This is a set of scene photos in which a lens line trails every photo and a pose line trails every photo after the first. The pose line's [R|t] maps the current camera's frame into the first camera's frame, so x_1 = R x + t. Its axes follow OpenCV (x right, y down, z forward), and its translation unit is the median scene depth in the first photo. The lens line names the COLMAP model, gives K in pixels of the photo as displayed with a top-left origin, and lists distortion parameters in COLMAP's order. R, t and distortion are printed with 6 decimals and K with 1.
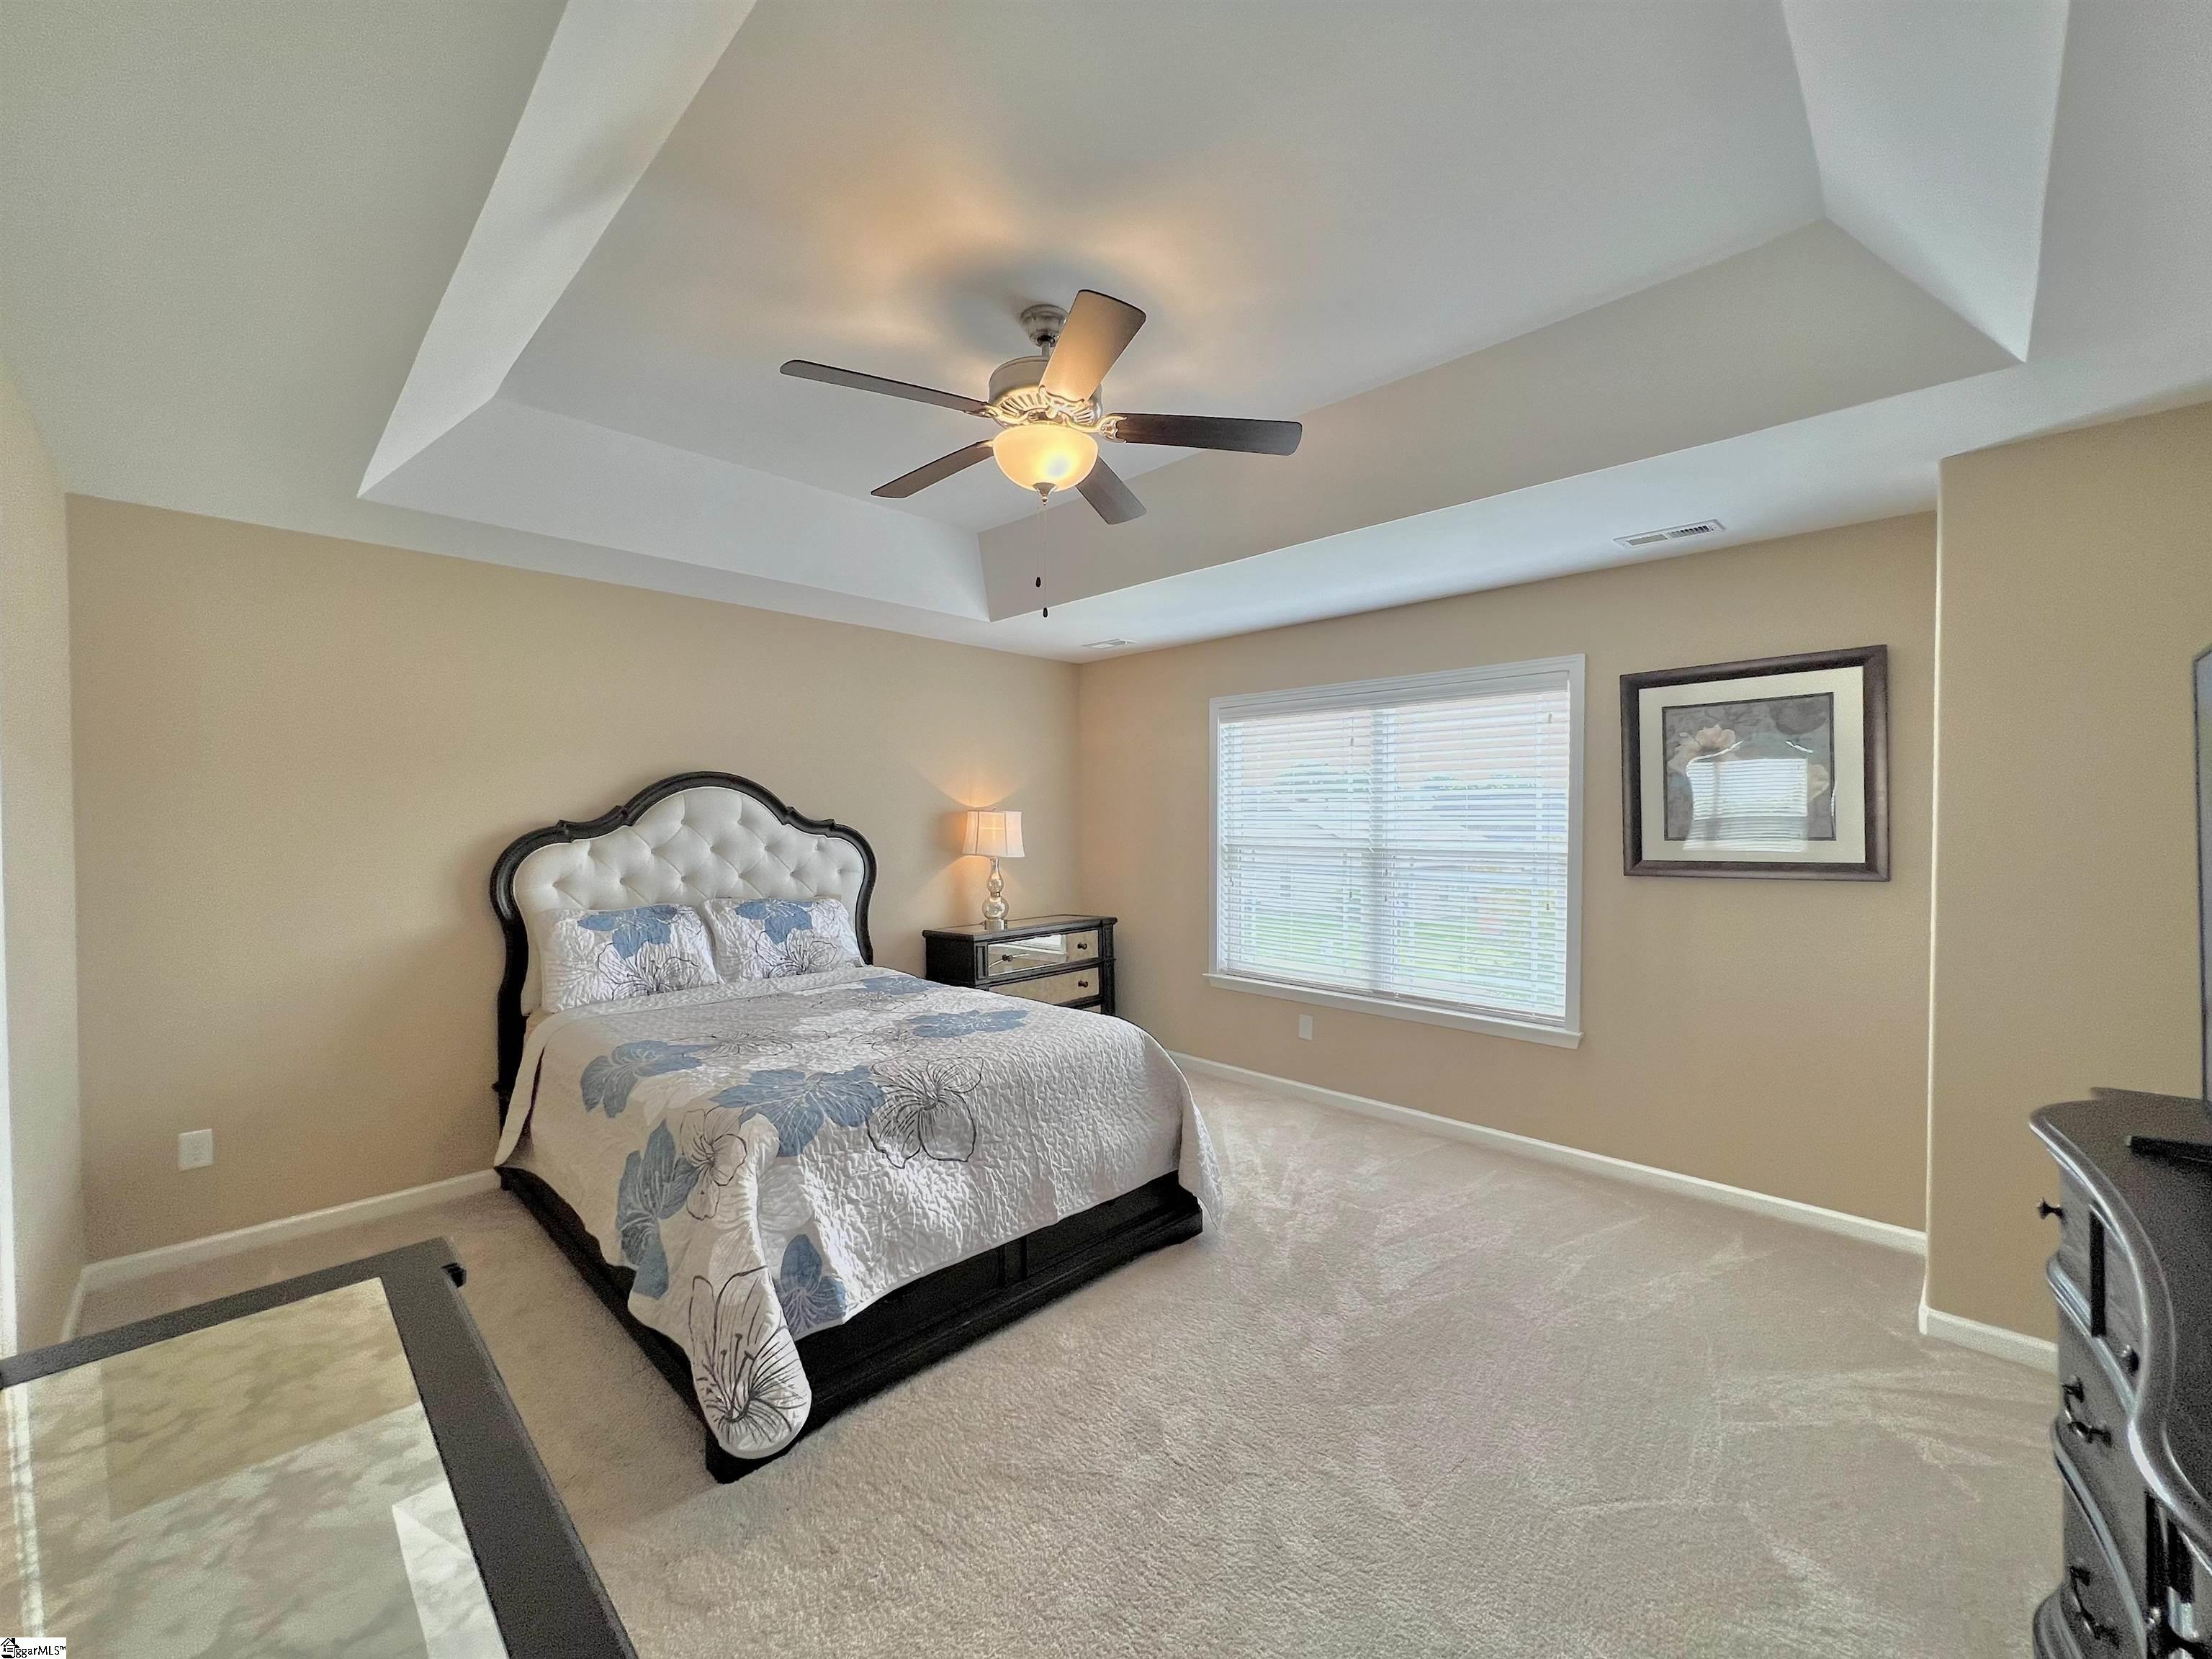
lens RADIAL K [[878.2, 0, 1106.0], [0, 878.2, 829.5], [0, 0, 1]] dist [0.001304, 0.000503]
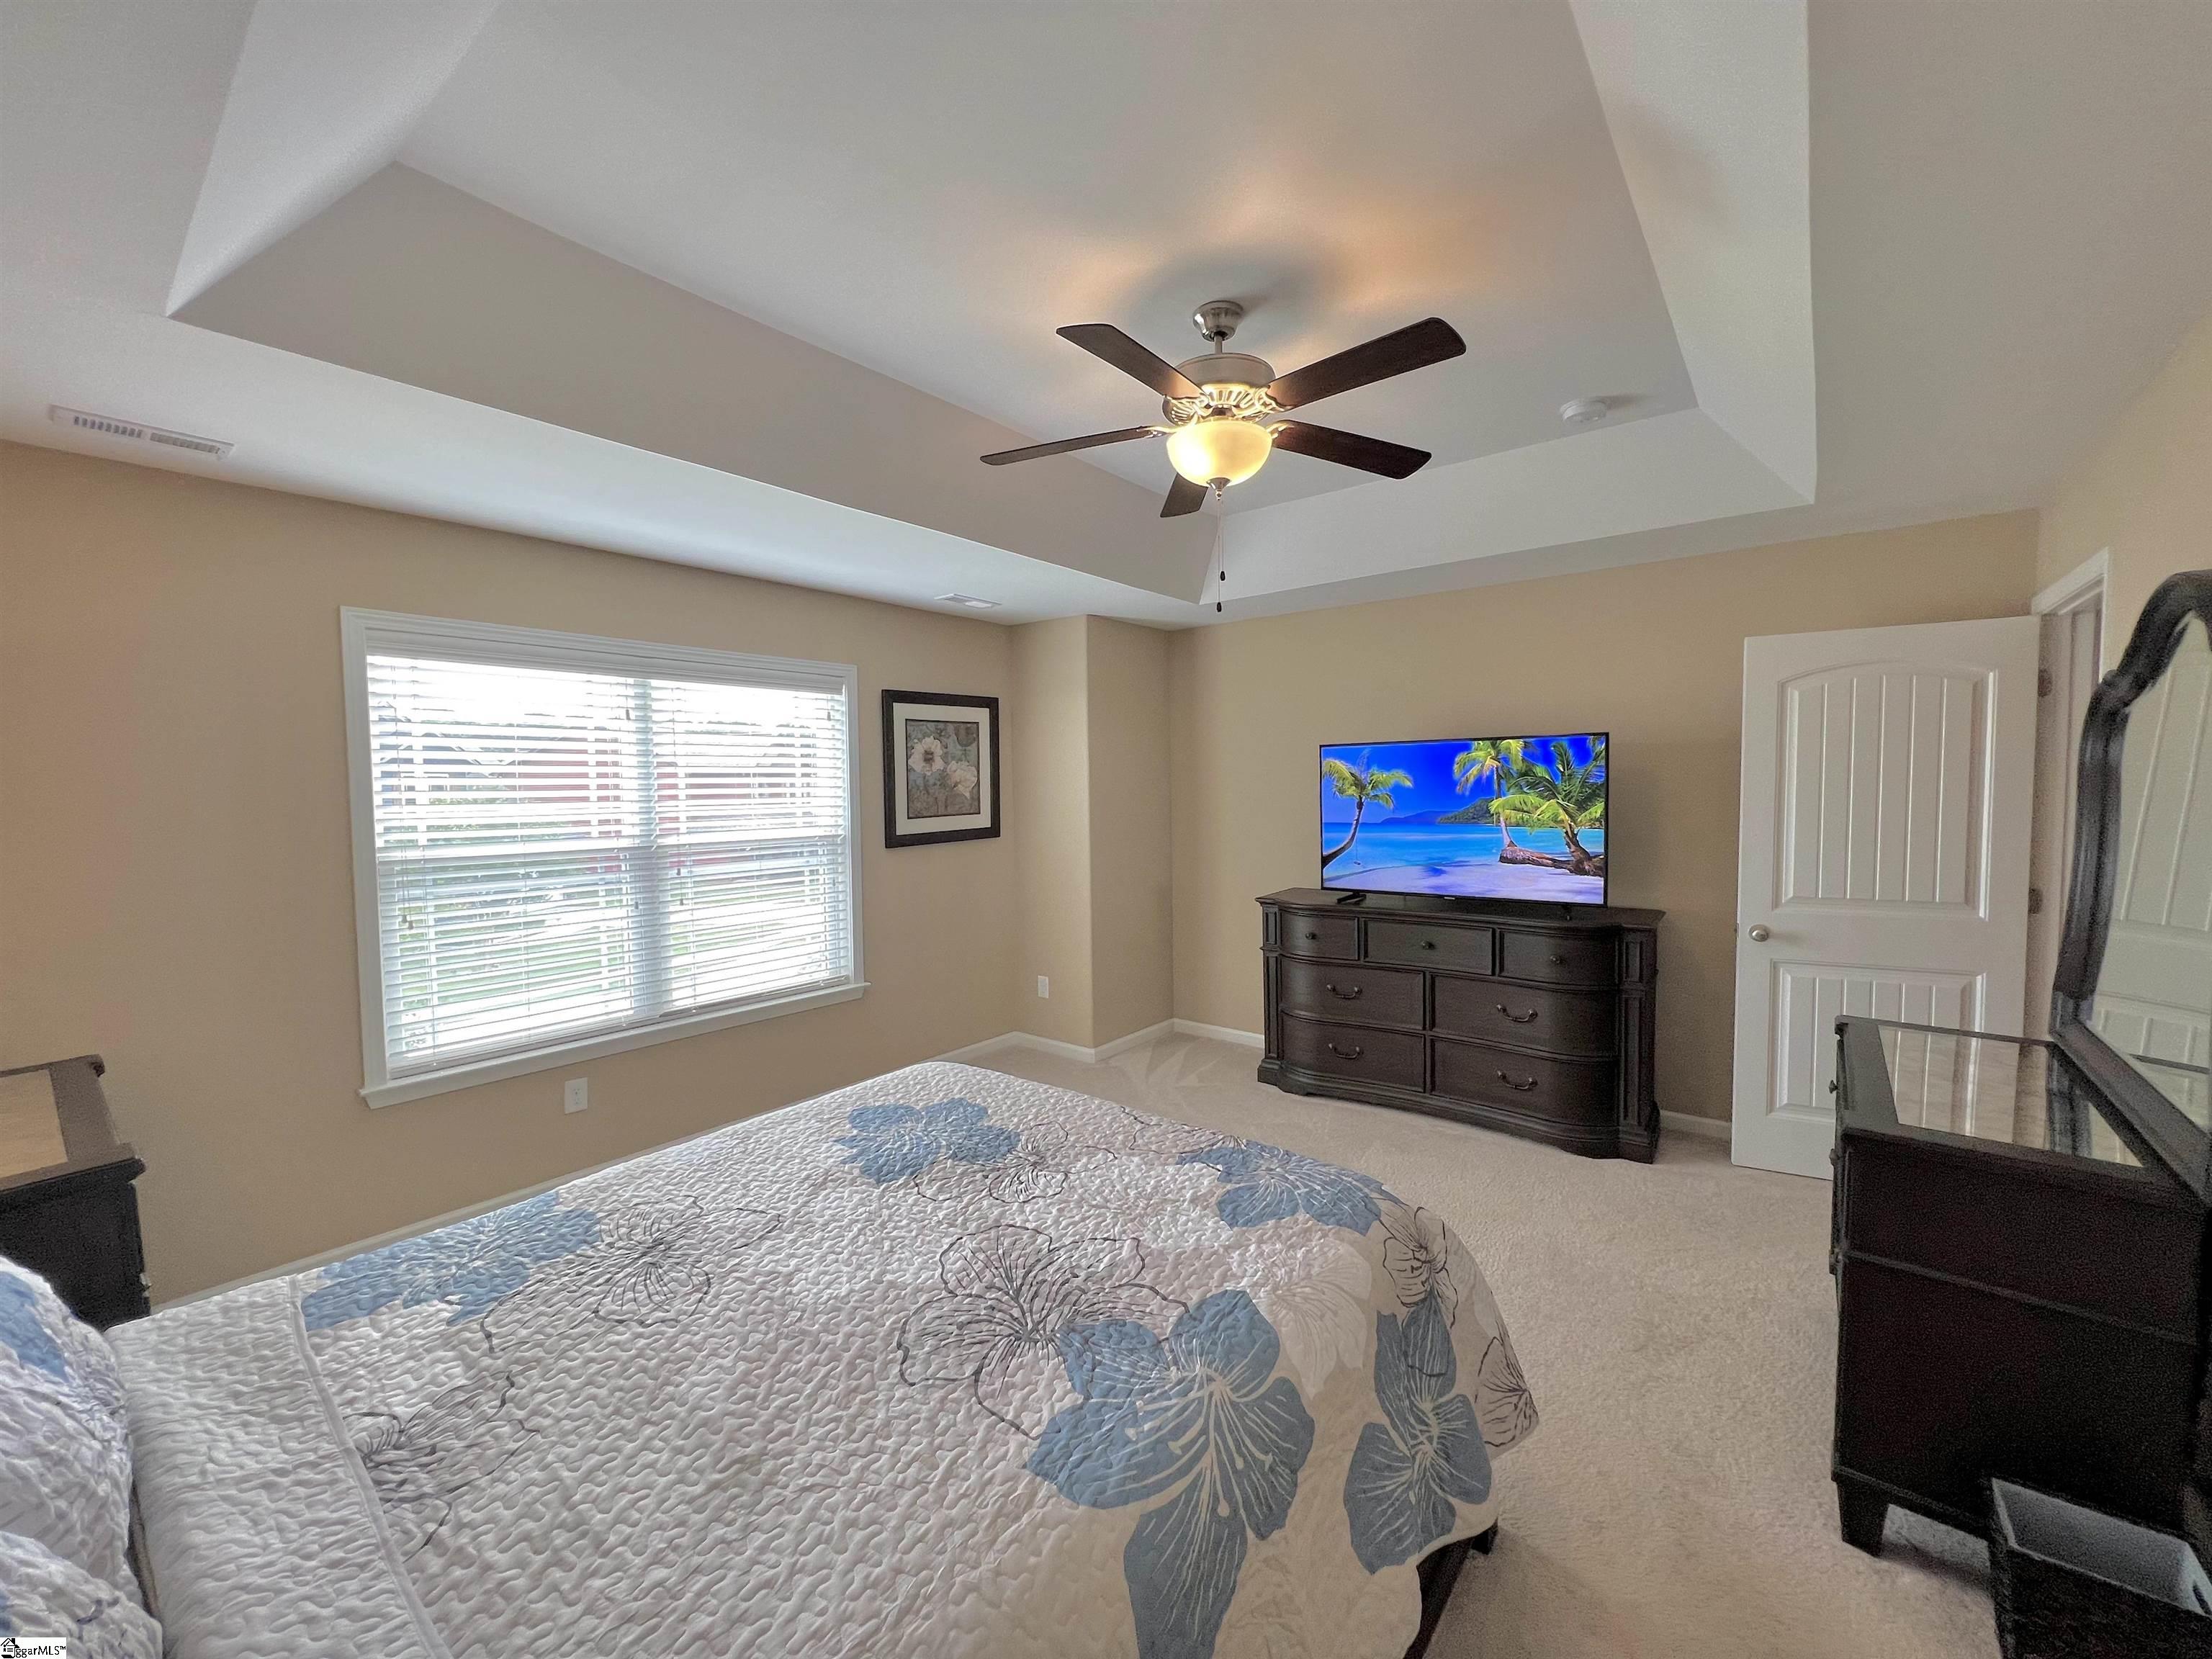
lens RADIAL K [[878.2, 0, 1106.0], [0, 878.2, 829.5], [0, 0, 1]] dist [0.001304, 0.000503]
pose [[-0.089081, -0.046486, 0.994939, -0.709008], [0.027979, 0.998399, 0.049153, -0.028589], [-0.995631, 0.032216, -0.087638, 0.809315]]
